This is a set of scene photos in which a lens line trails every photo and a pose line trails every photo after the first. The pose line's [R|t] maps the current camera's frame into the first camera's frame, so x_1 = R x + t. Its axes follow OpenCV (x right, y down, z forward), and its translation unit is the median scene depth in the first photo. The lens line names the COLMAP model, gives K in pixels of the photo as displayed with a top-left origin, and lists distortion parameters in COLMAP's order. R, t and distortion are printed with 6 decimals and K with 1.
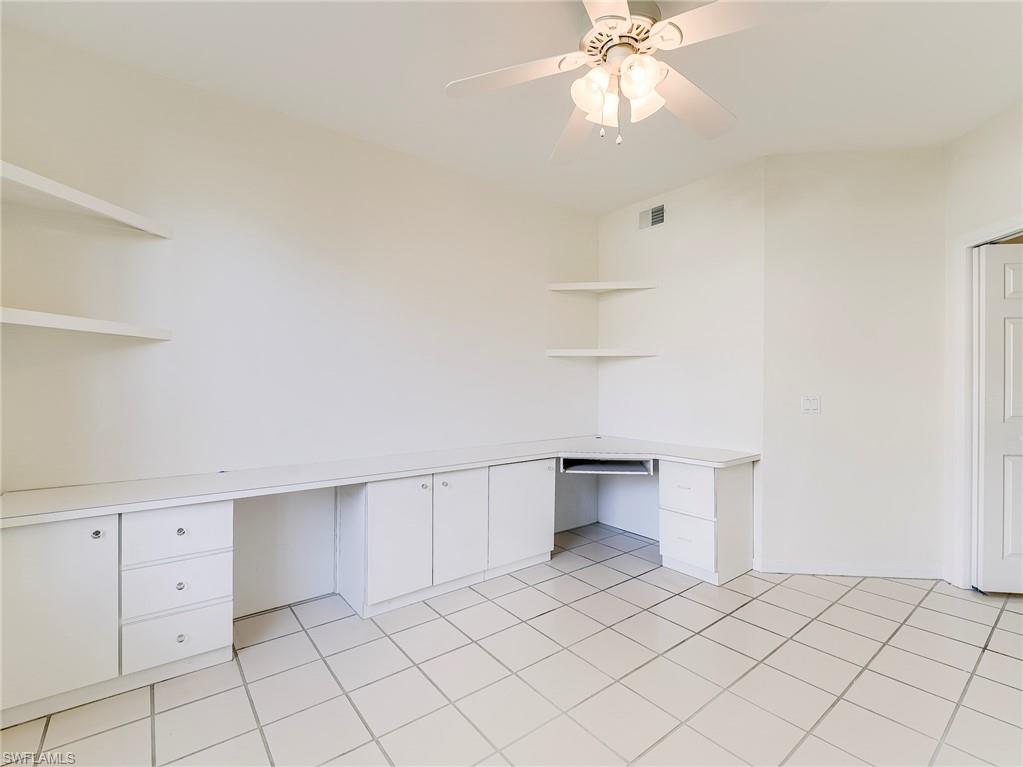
lens RADIAL K [[465.1, 0, 514.3], [0, 465.1, 385.1], [0, 0, 1]] dist [0.003380, -0.007871]
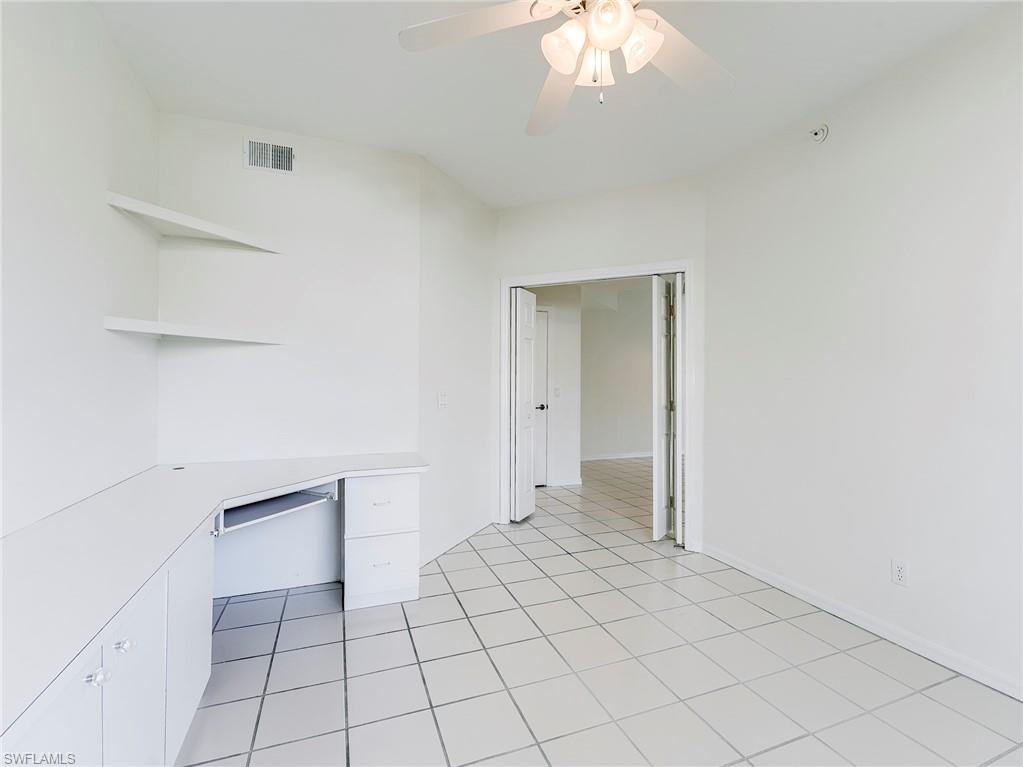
lens RADIAL K [[465.1, 0, 516.5], [0, 465.1, 382.3], [0, 0, 1]] dist [0.003380, -0.007871]
pose [[0.275405, -0.003127, 0.961323, -0.374397], [-0.005456, 0.999974, 0.004816, -0.008957], [-0.961313, -0.006571, 0.275380, 0.513312]]
